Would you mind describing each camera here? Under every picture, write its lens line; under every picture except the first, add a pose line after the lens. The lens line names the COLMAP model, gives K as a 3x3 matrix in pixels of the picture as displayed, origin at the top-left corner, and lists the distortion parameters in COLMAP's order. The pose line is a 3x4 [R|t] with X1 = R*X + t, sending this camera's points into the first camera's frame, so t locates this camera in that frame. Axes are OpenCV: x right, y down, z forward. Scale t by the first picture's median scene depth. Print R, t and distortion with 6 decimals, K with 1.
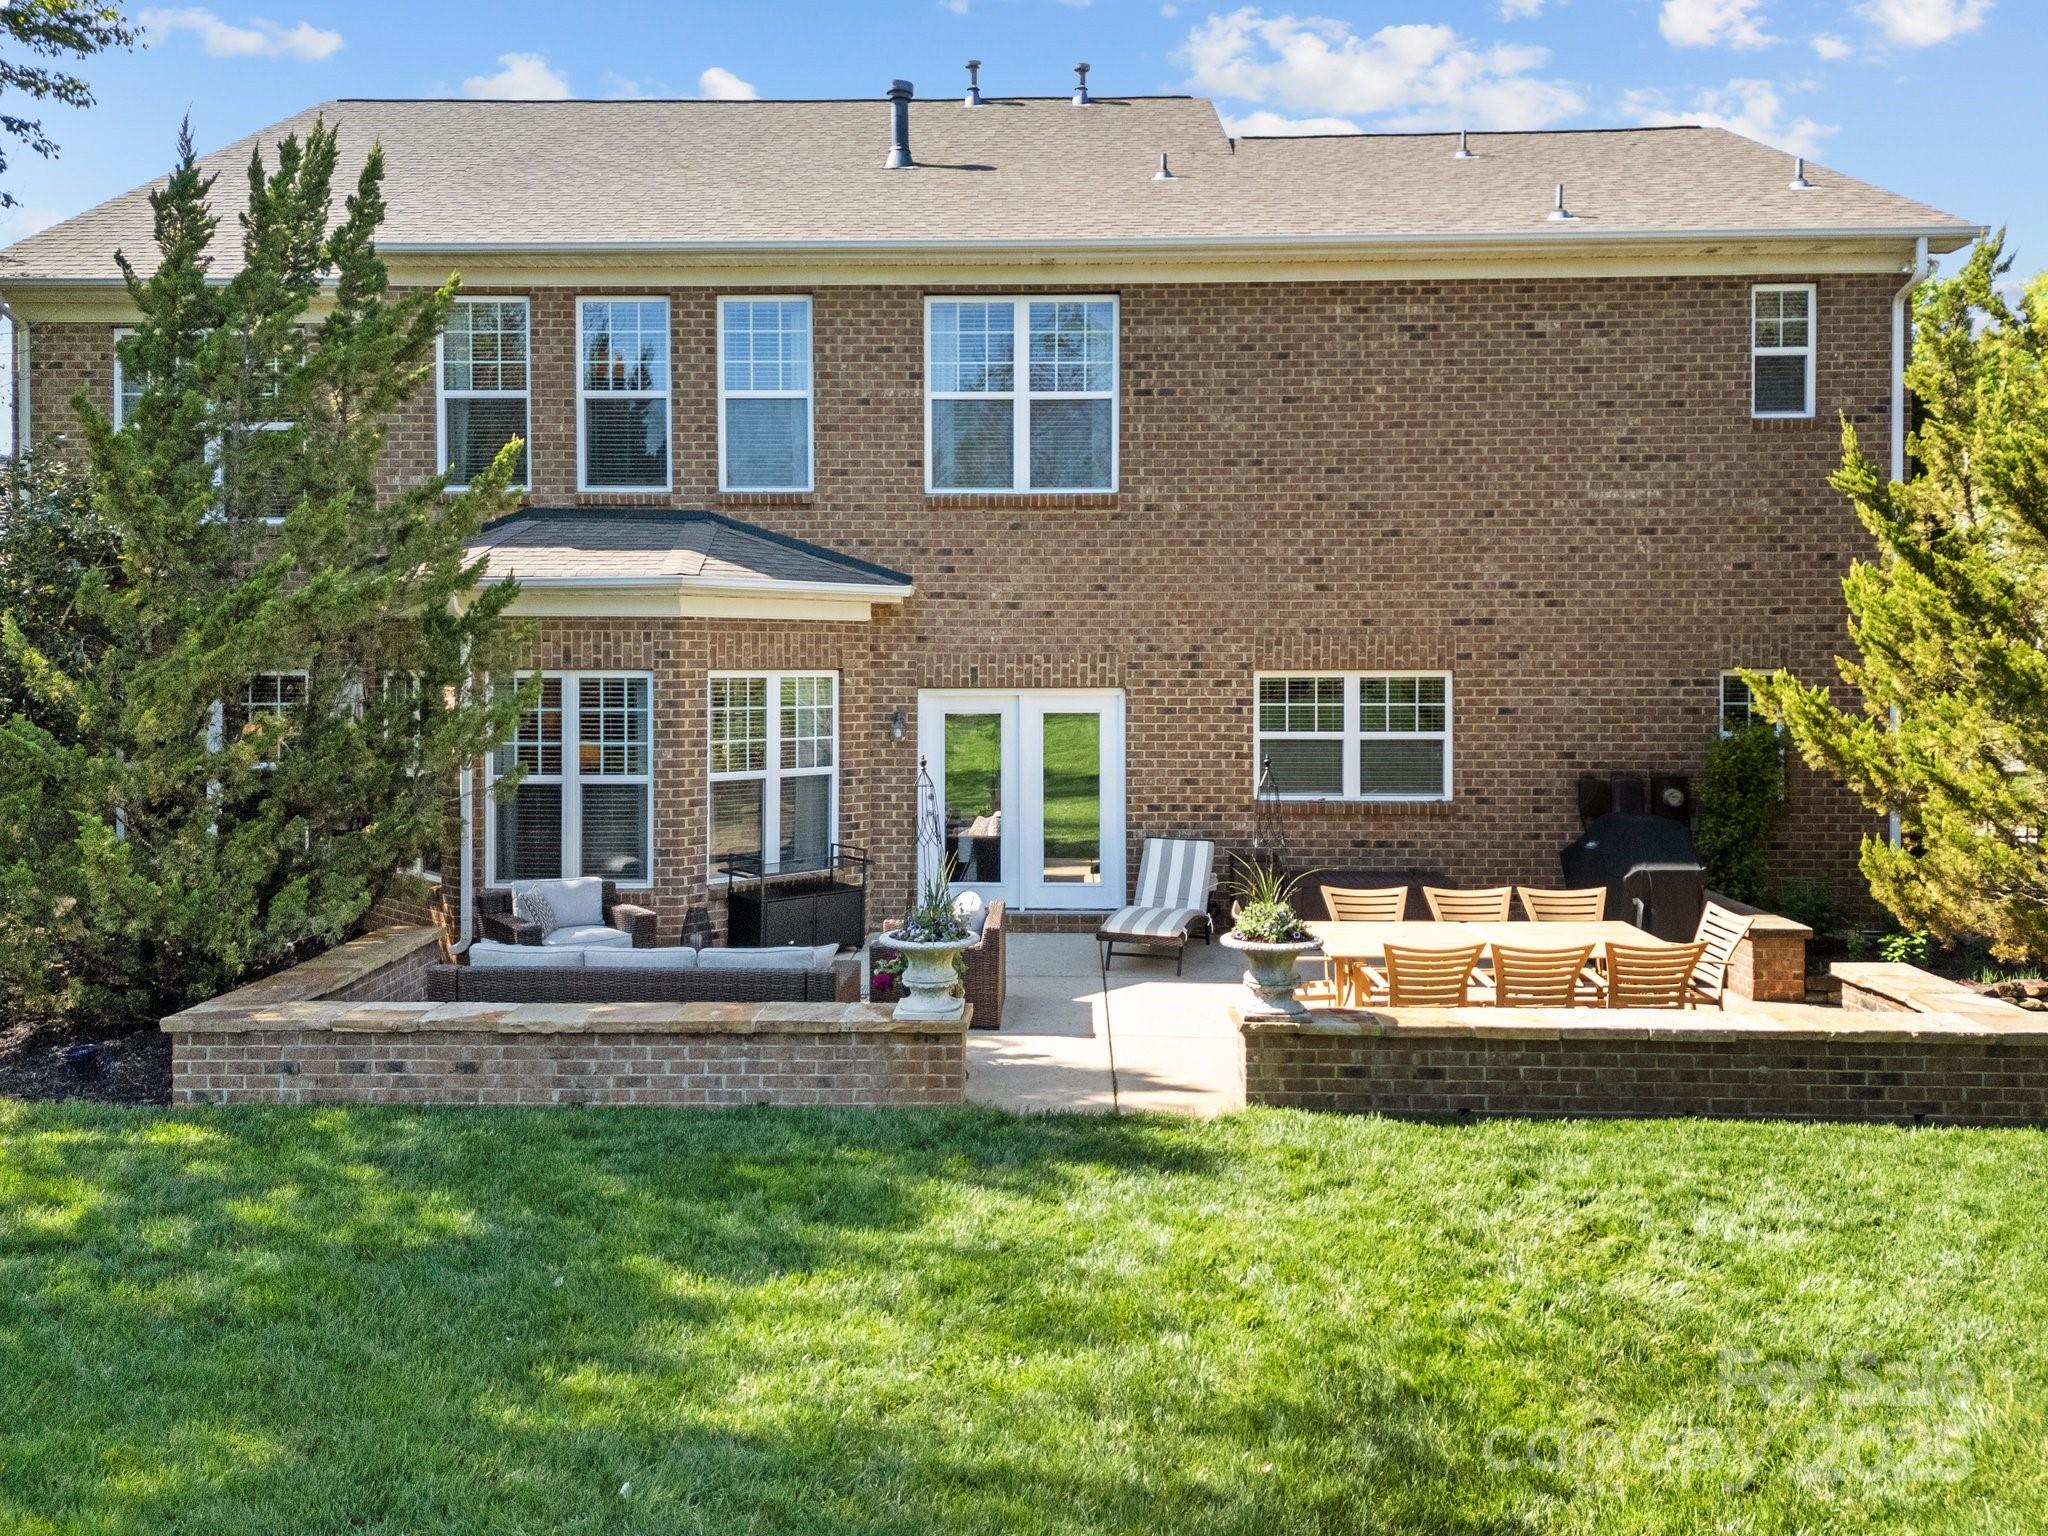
lens RADIAL K [[1544.0, 0, 1025.6], [0, 1544.0, 694.2], [0, 0, 1]] dist [0.117567, -0.239133]
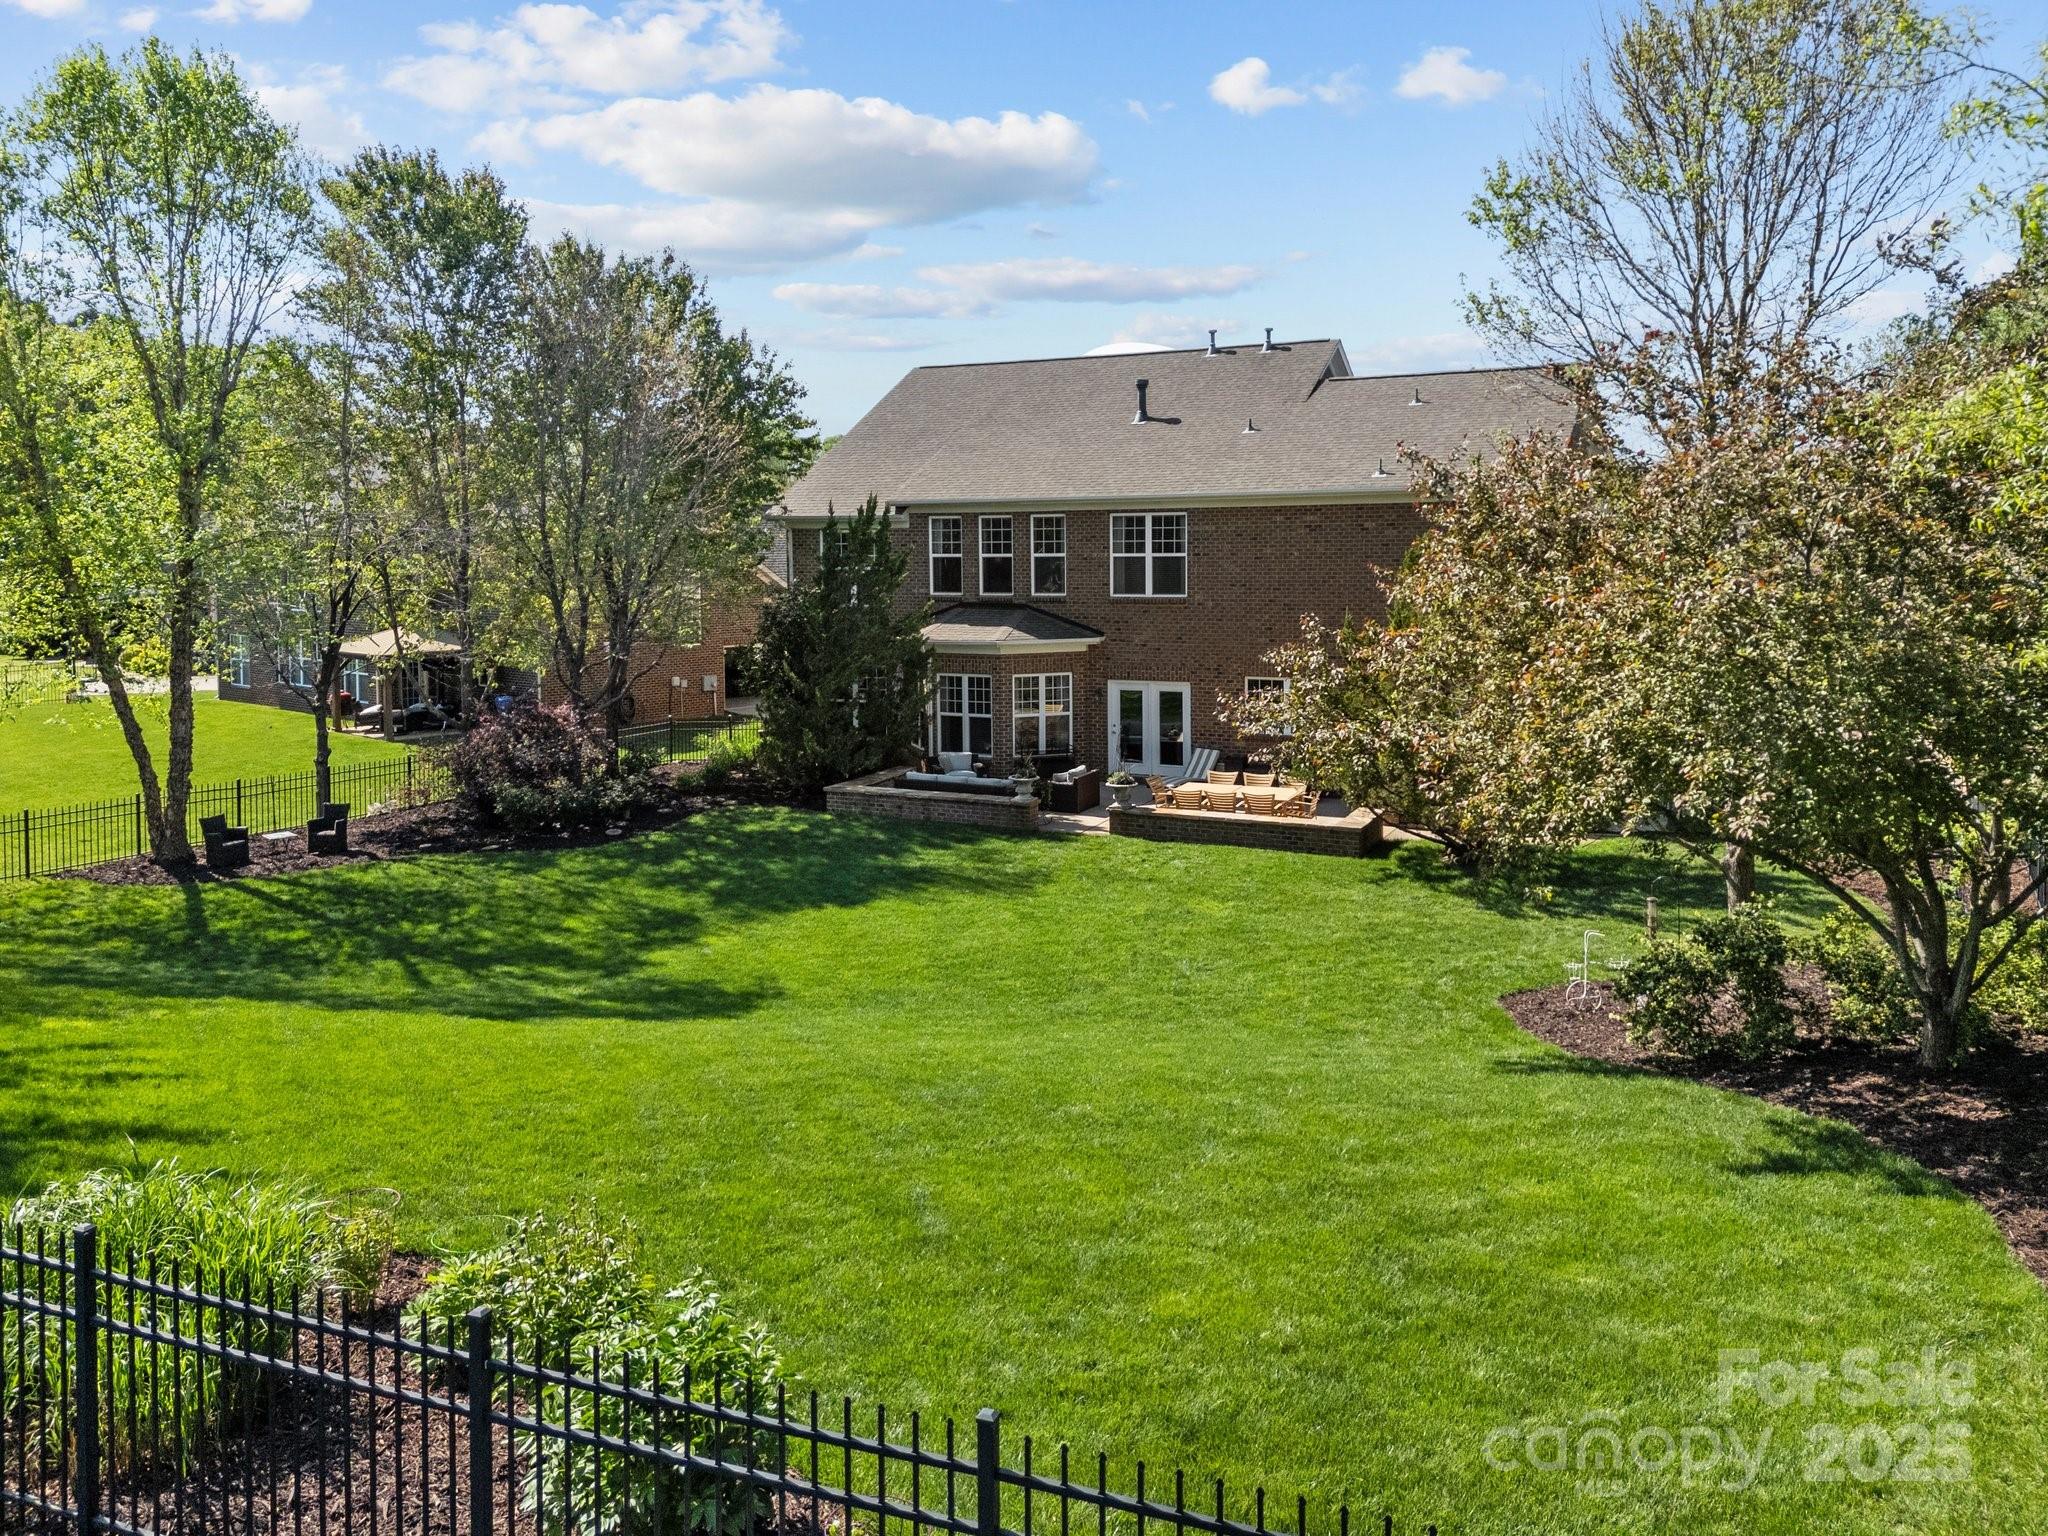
lens RADIAL K [[1489.1, 0, 1024.0], [0, 1489.1, 768.0], [0, 0, 1]] dist [0.058069, -0.000069]
pose [[0.908679, 0.055524, -0.413787, 0.778259], [0.000556, 0.990955, 0.134192, -0.178330], [0.417495, -0.122167, 0.900429, -1.143300]]
